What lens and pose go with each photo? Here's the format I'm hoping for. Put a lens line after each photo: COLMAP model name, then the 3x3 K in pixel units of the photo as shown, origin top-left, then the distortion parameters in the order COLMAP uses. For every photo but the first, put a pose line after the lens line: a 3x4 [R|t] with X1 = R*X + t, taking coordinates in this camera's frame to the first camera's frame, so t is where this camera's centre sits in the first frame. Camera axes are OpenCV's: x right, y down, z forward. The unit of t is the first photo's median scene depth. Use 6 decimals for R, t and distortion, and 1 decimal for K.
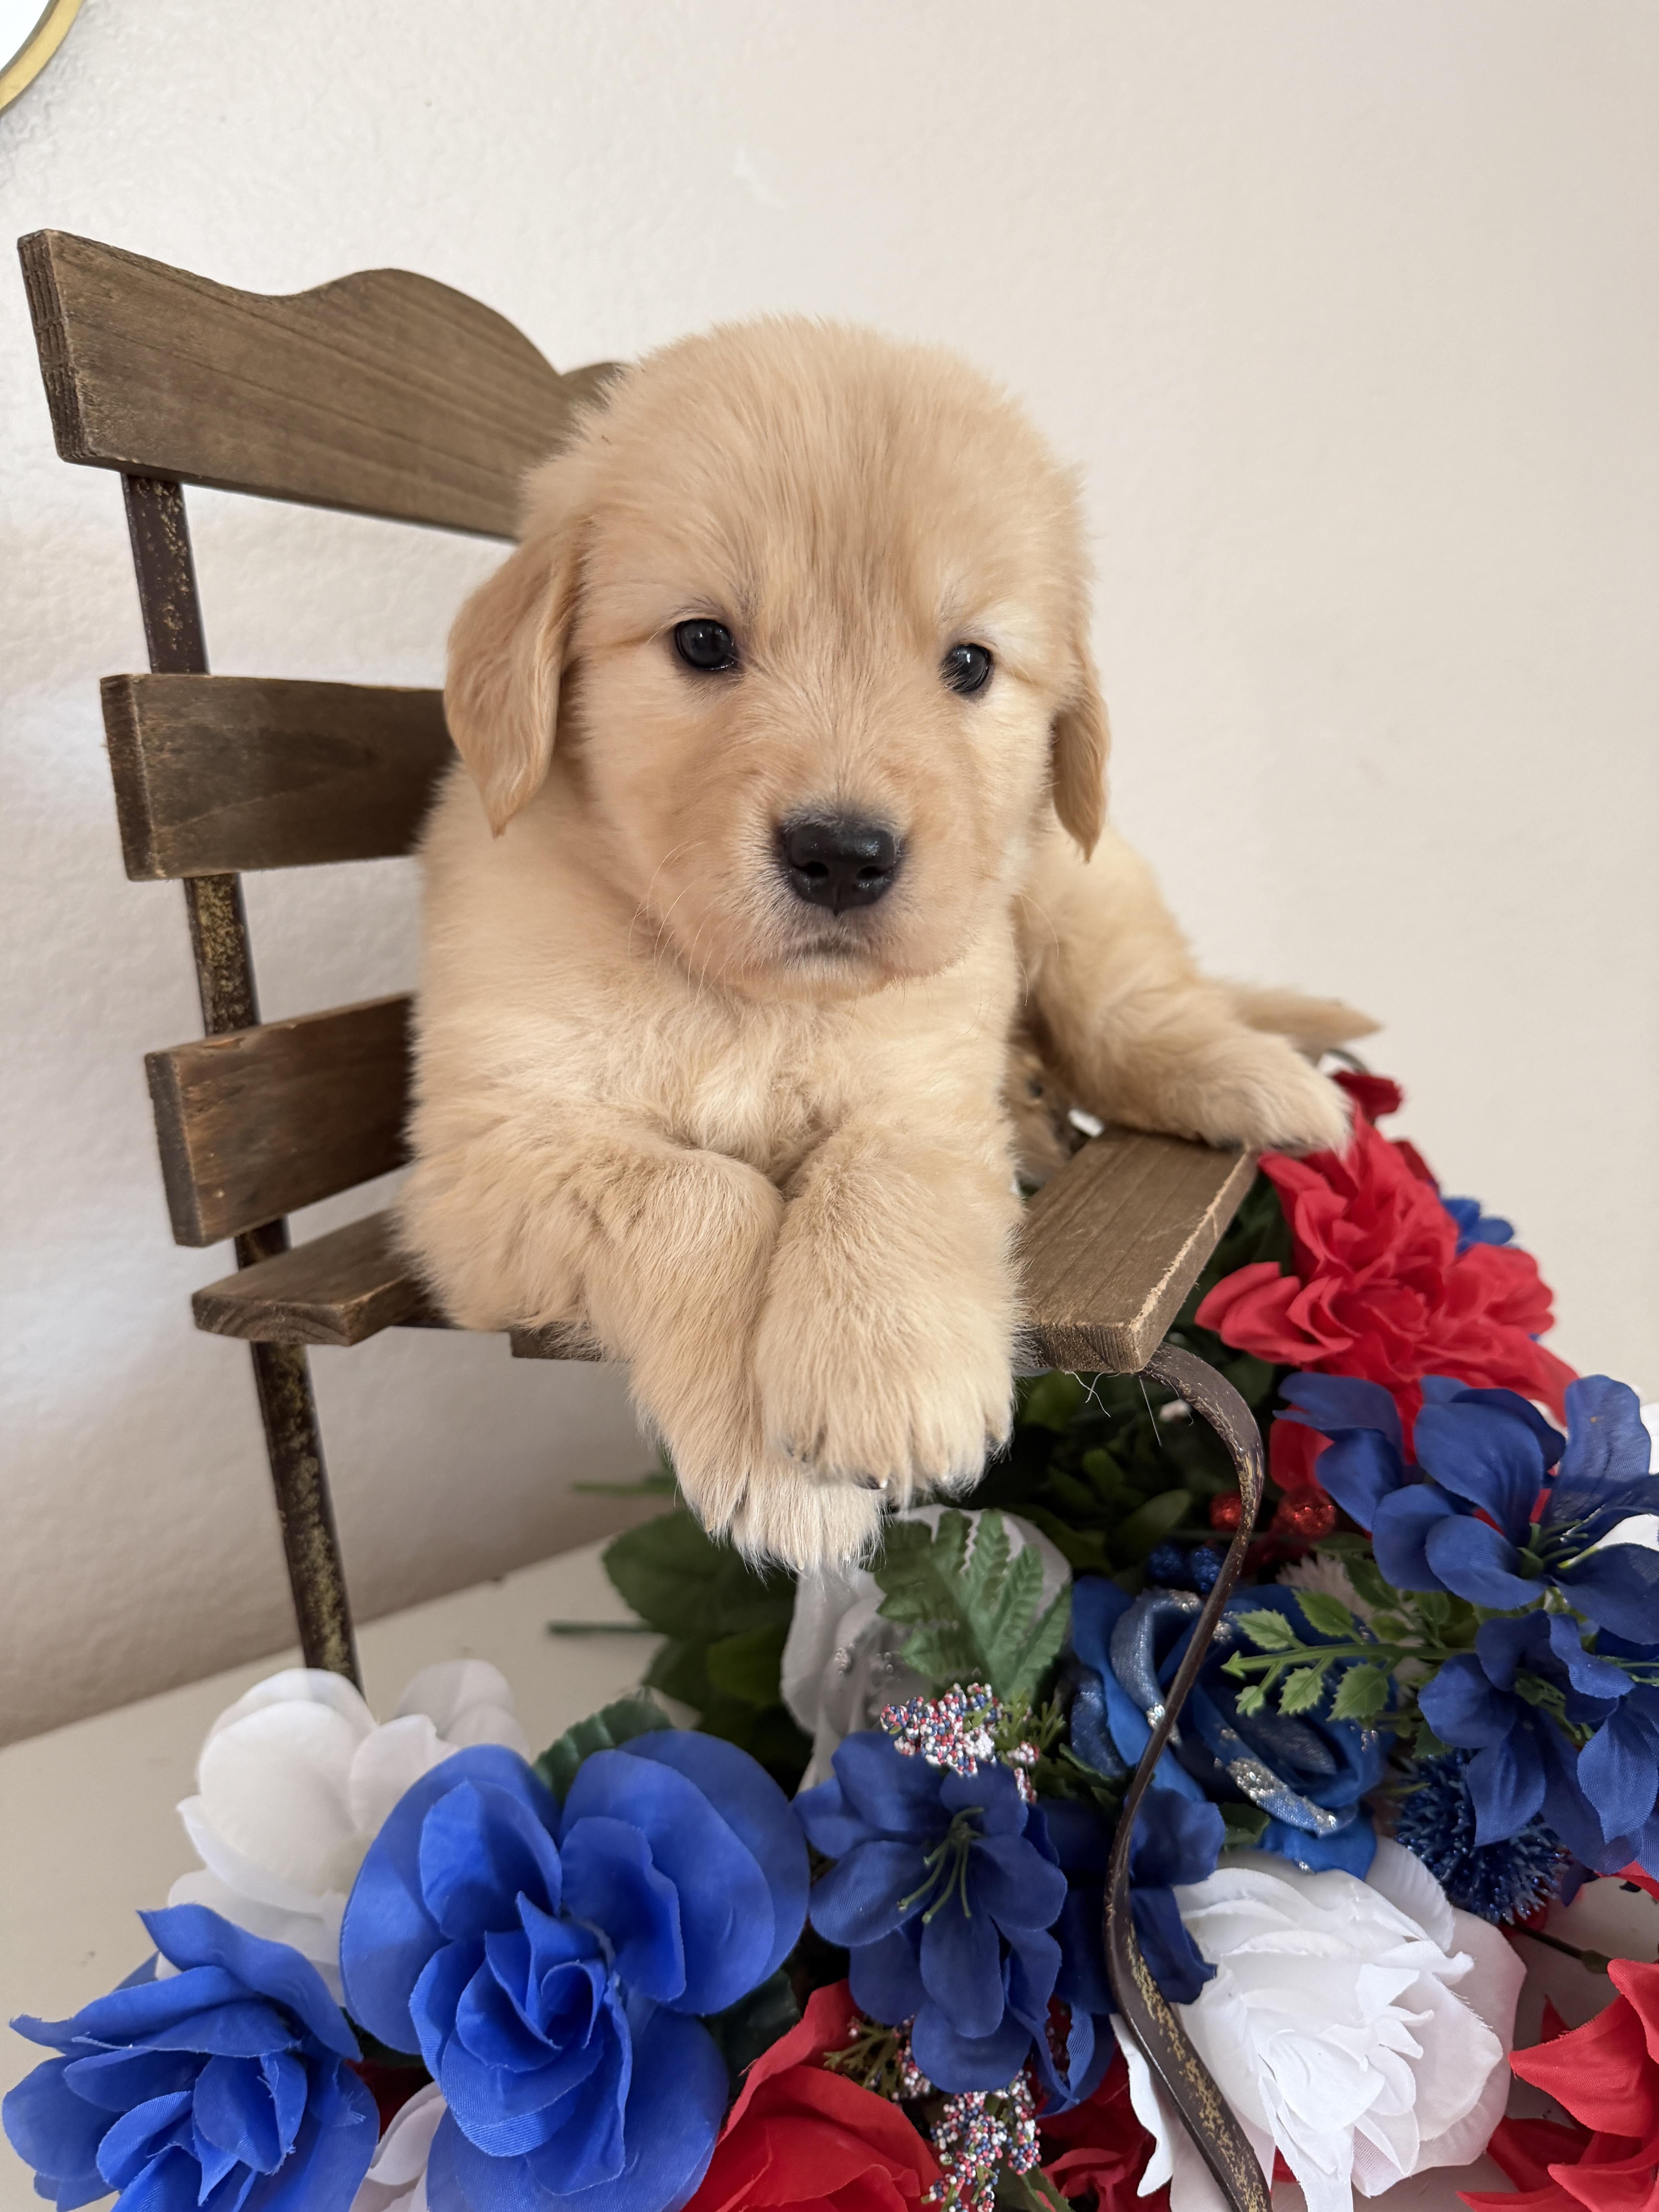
lens RADIAL K [[1643.2, 0, 774.9], [0, 1643.2, 1106.0], [0, 0, 1]] dist [-0.012346, -0.000642]
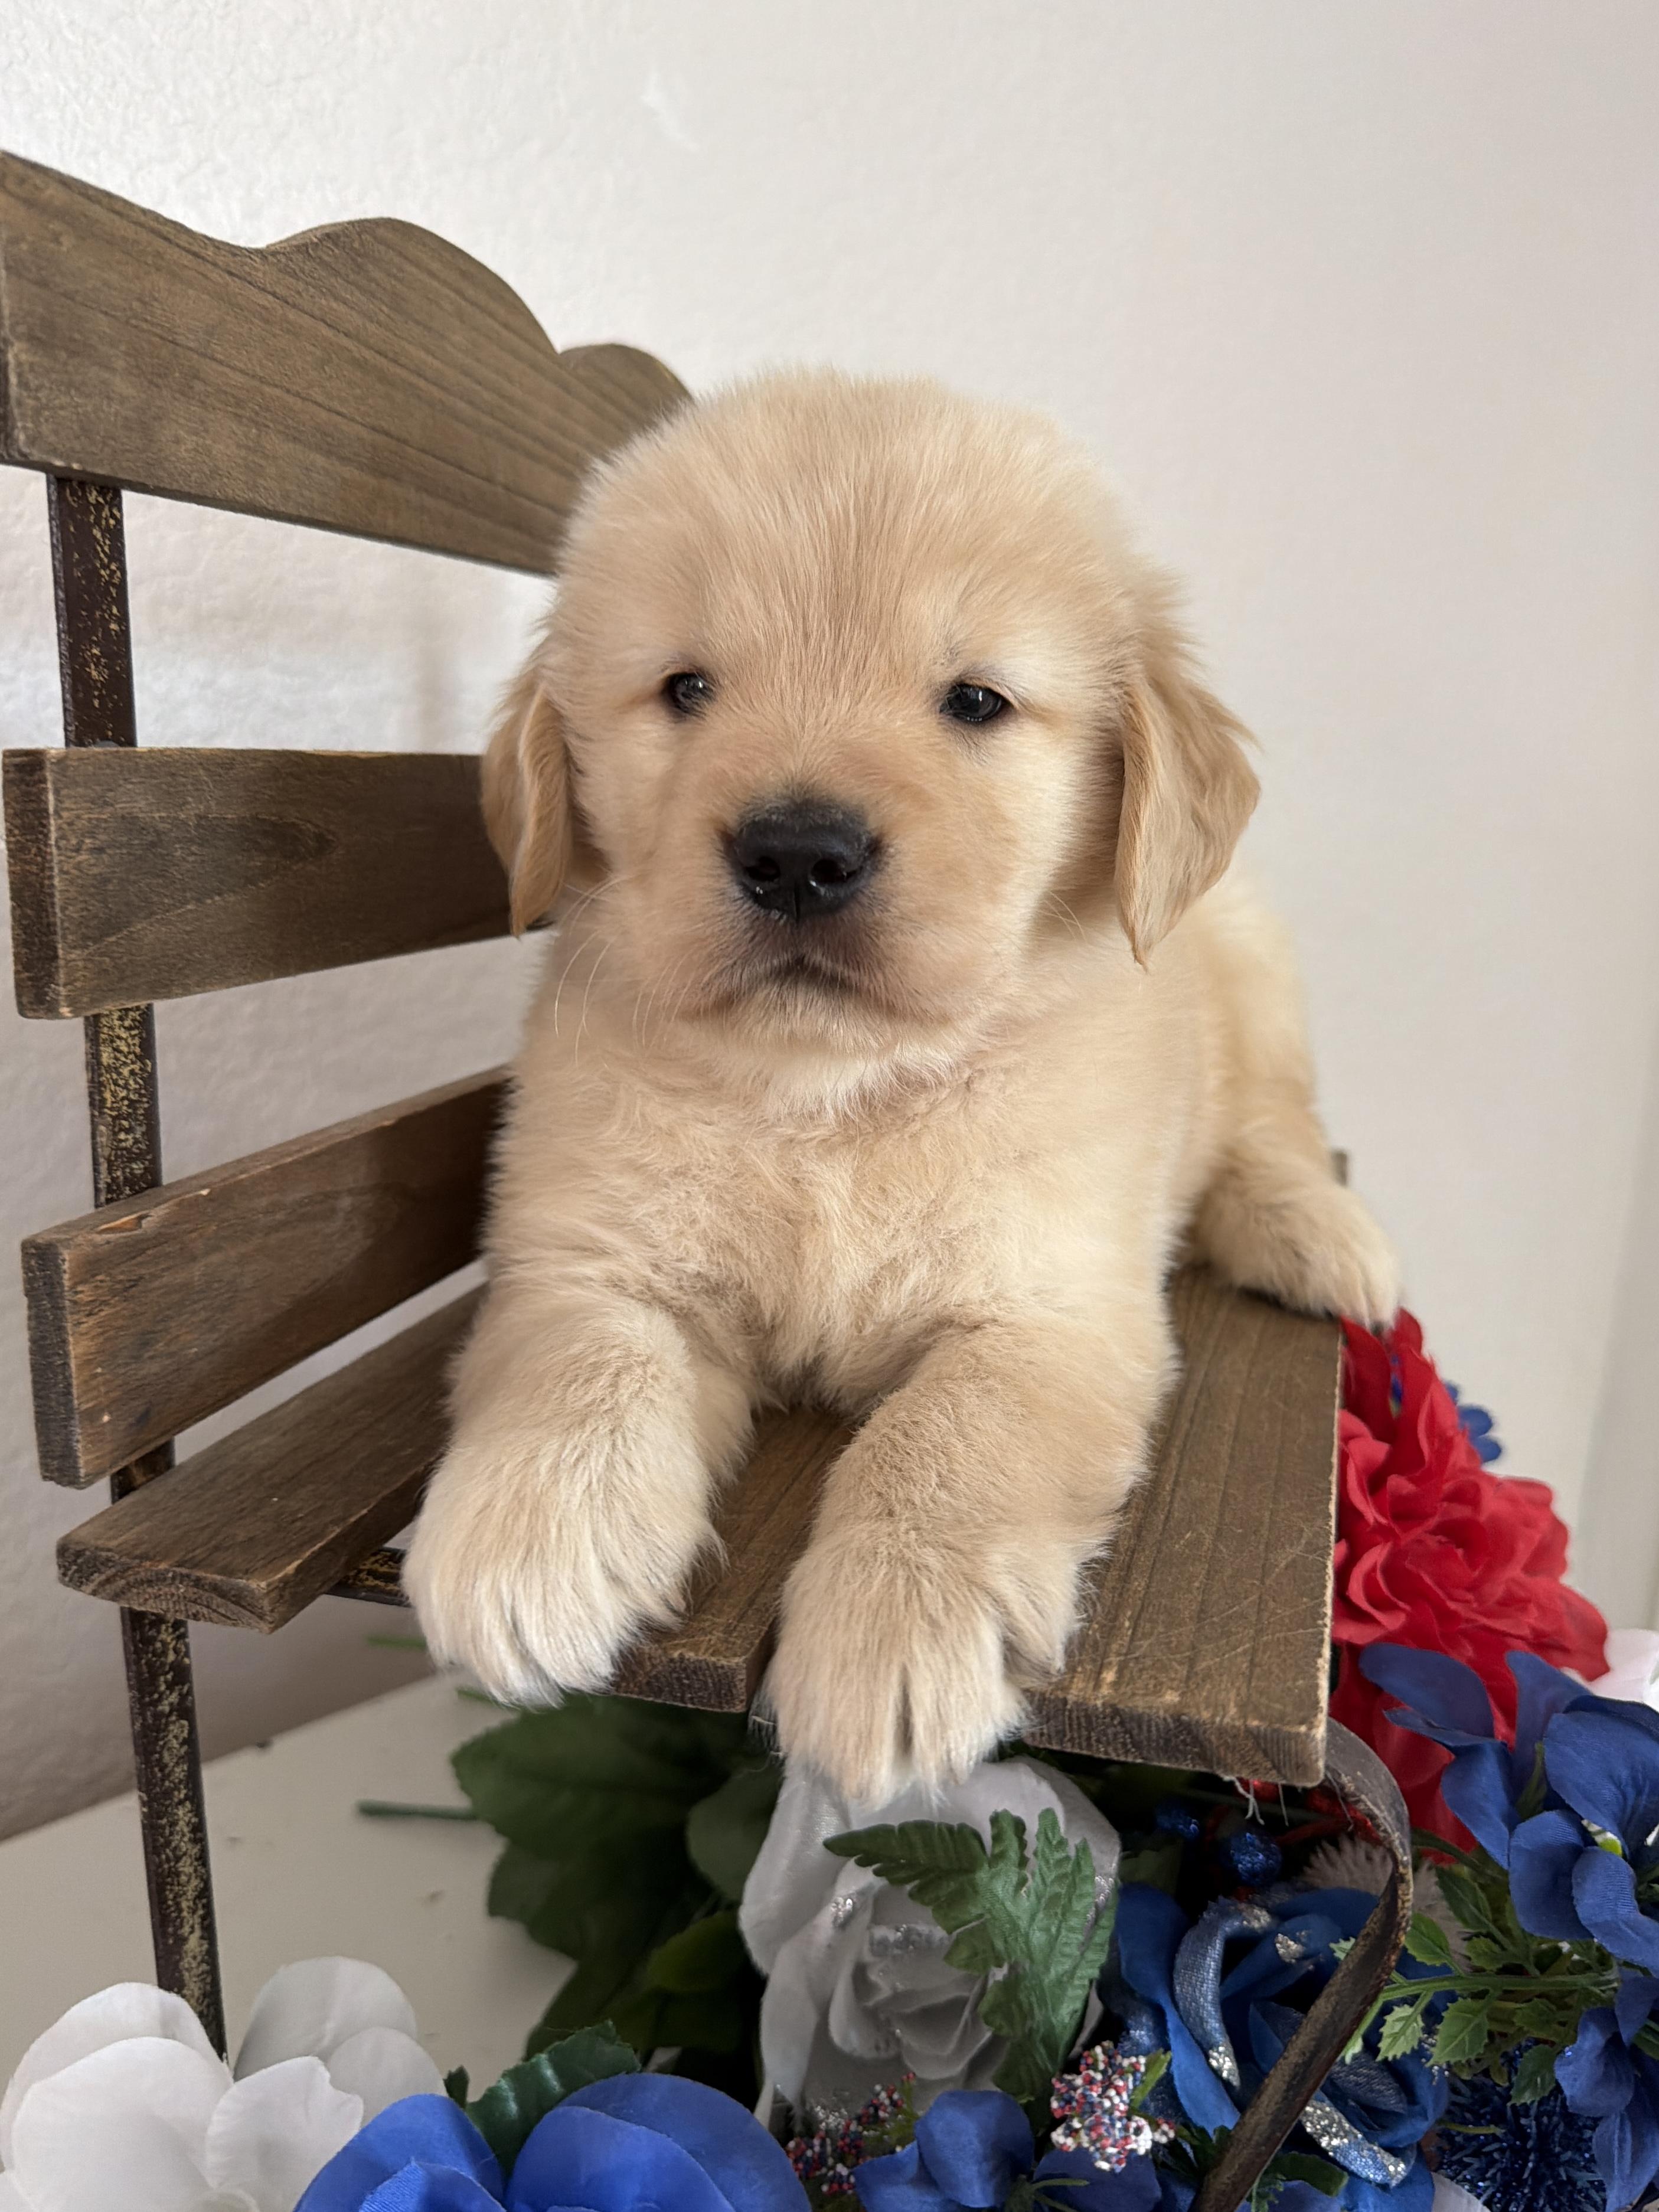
lens RADIAL K [[1788.6, 0, 873.7], [0, 1788.6, 1142.7], [0, 0, 1]] dist [-0.027269, 0.006030]
pose [[0.981619, 0.077701, 0.174320, -0.139668], [-0.083667, 0.996124, 0.027127, -0.129078], [-0.171537, -0.041214, 0.984315, 0.117852]]
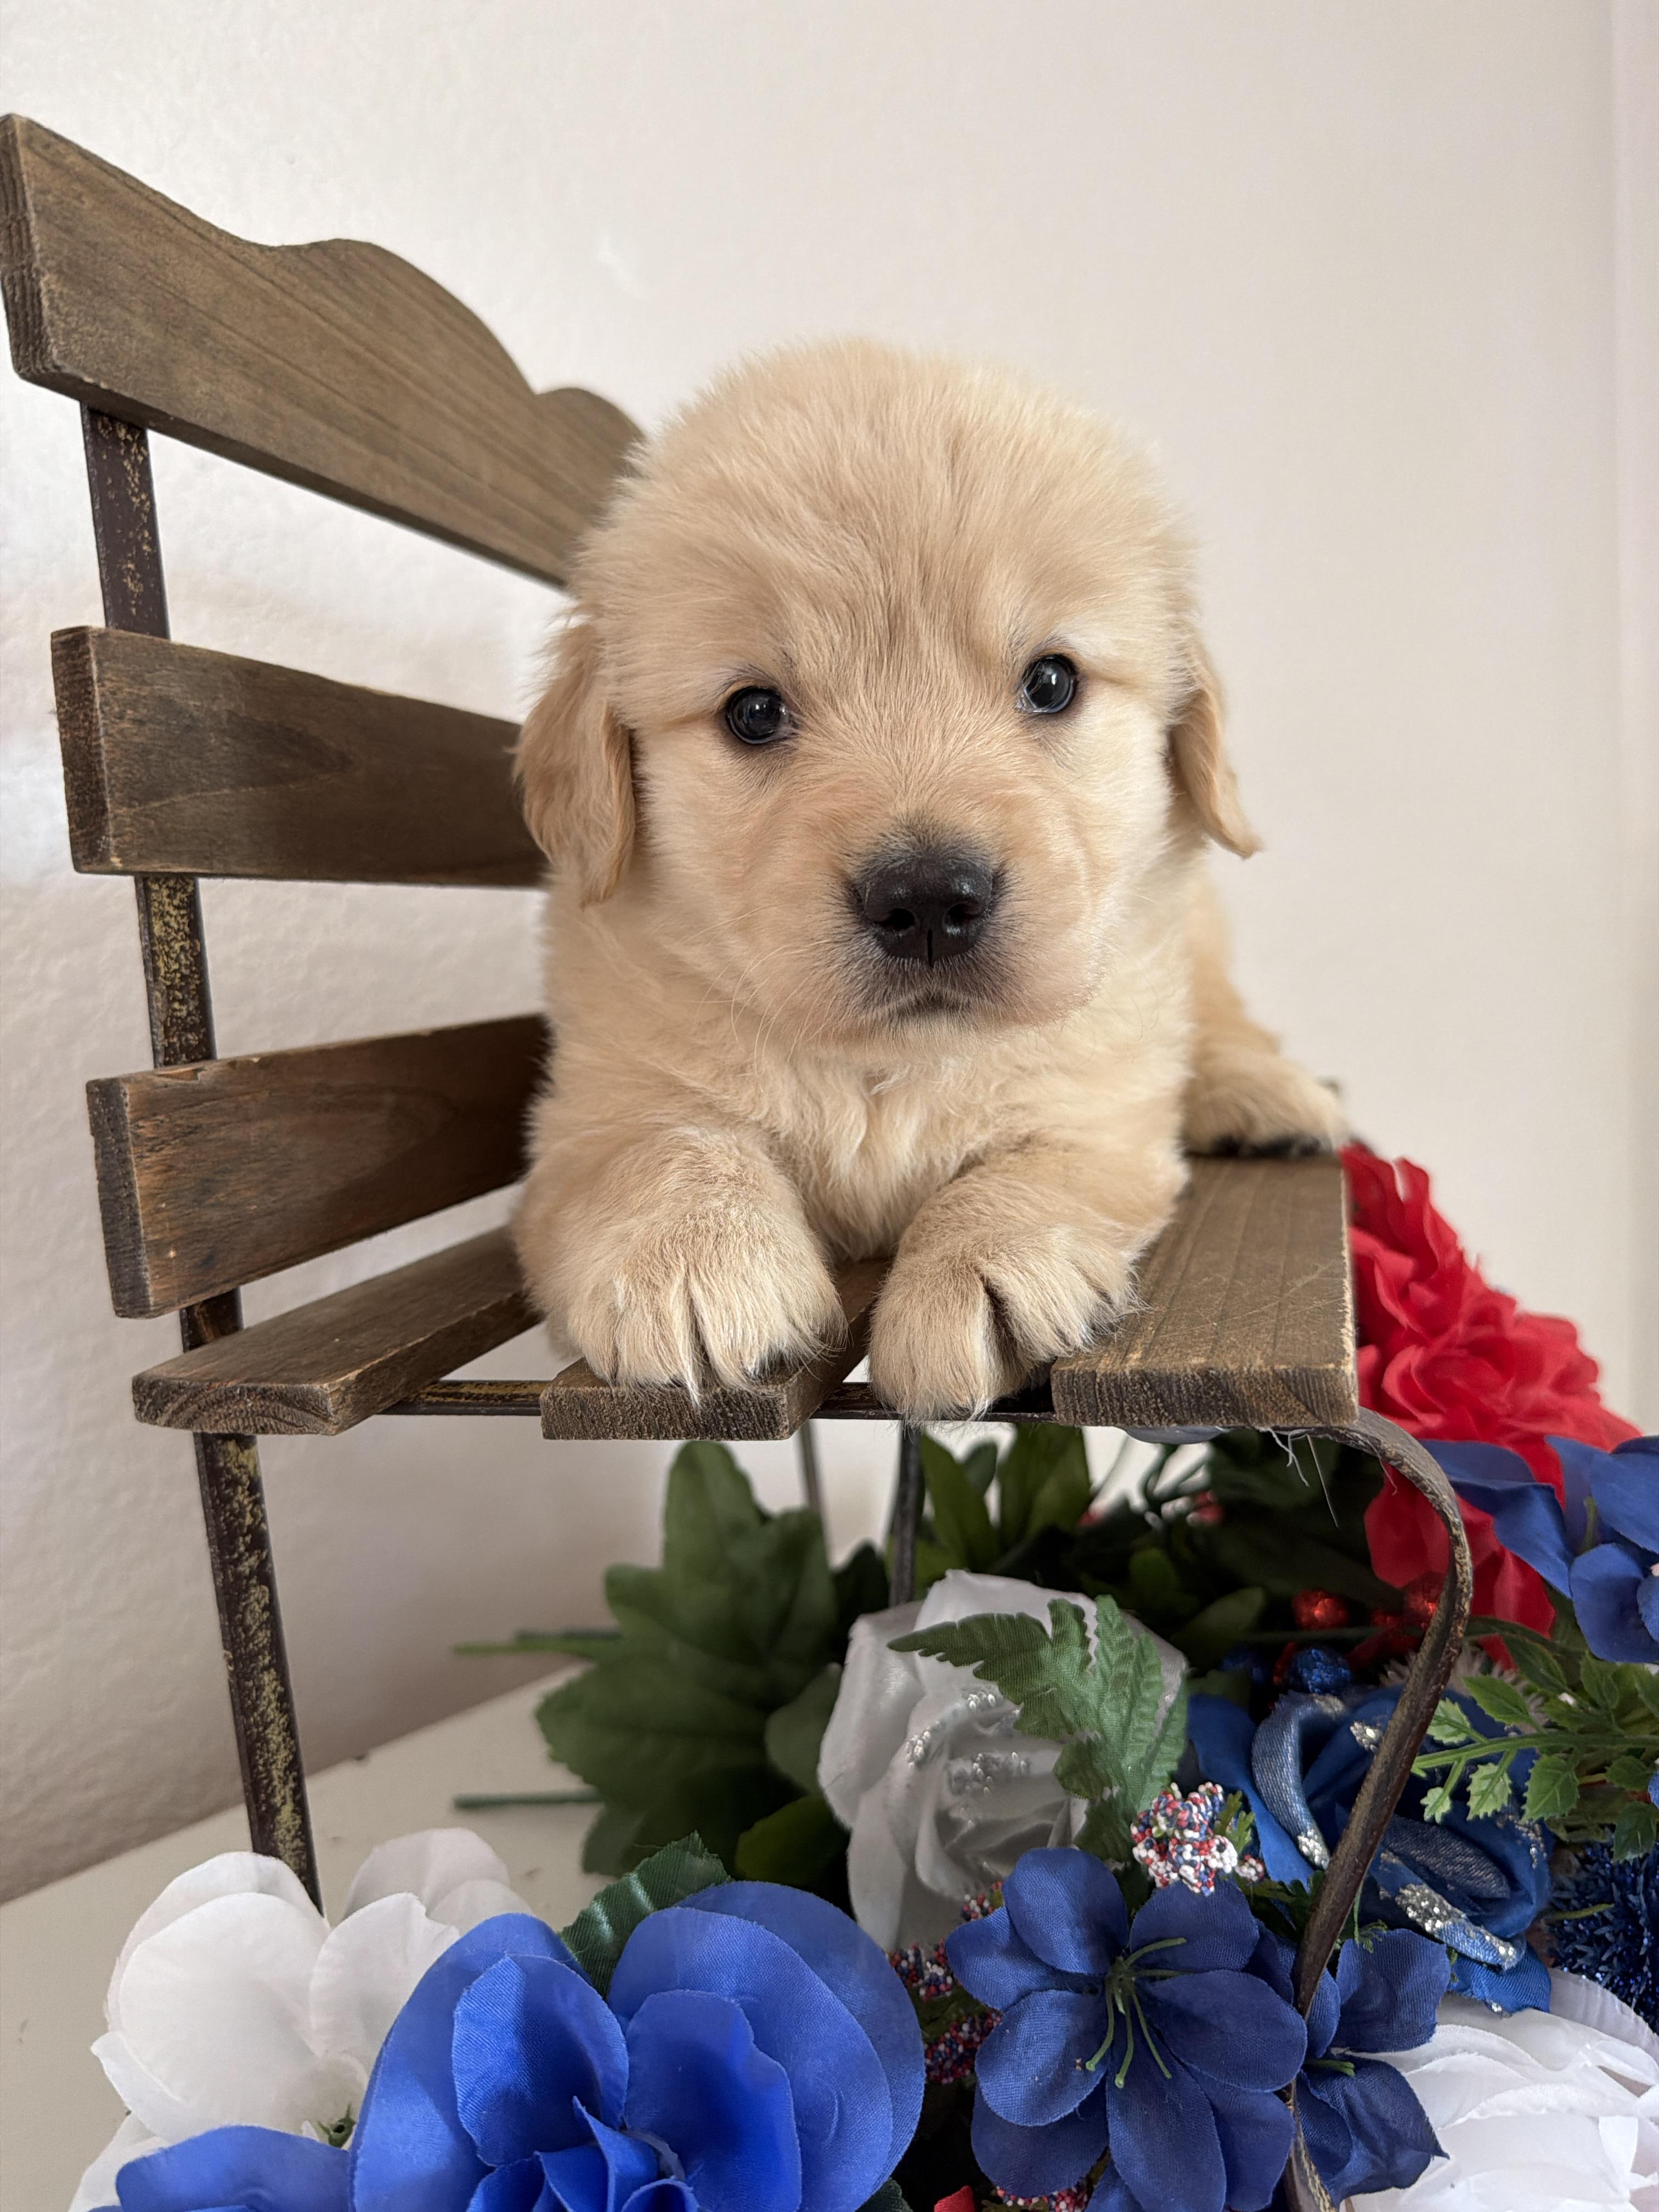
lens RADIAL K [[1672.4, 0, 821.8], [0, 1672.4, 1105.9], [0, 0, 1]] dist [-0.024298, -0.002324]
pose [[0.992667, -0.002711, 0.120852, -0.115128], [0.014287, 0.995373, -0.095021, 0.064108], [-0.120036, 0.096051, 0.988112, 0.125797]]
